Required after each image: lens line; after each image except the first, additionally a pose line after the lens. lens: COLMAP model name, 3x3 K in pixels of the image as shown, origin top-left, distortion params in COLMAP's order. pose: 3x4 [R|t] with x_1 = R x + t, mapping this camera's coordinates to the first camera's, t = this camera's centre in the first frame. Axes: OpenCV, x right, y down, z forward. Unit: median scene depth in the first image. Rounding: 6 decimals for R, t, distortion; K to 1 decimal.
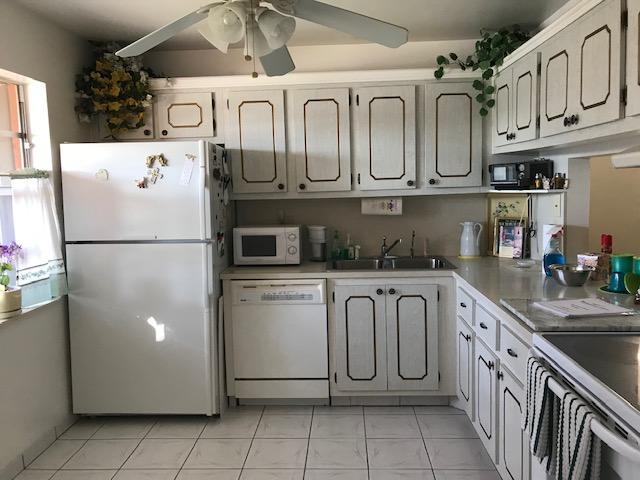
lens RADIAL K [[514.9, 0, 309.8], [0, 514.9, 236.5], [0, 0, 1]] dist [0.003570, -0.008158]
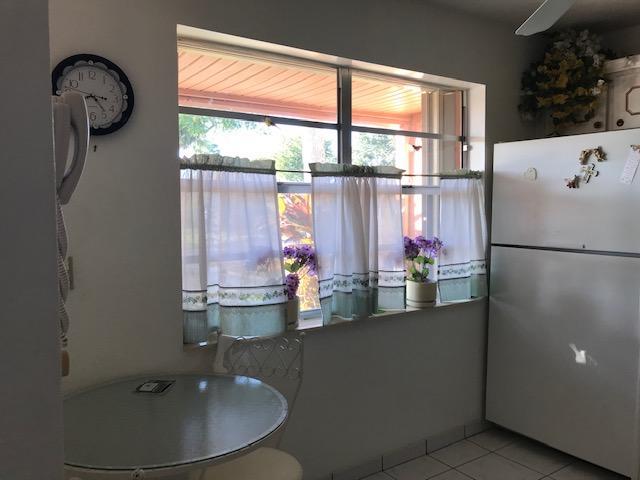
lens RADIAL K [[514.9, 0, 309.8], [0, 514.9, 236.5], [0, 0, 1]] dist [0.003570, -0.008158]
pose [[0.600849, 0.068131, -0.796454, 0.099701], [-0.088690, 0.995891, 0.018284, 0.009873], [0.794427, 0.059652, 0.604423, 0.129780]]
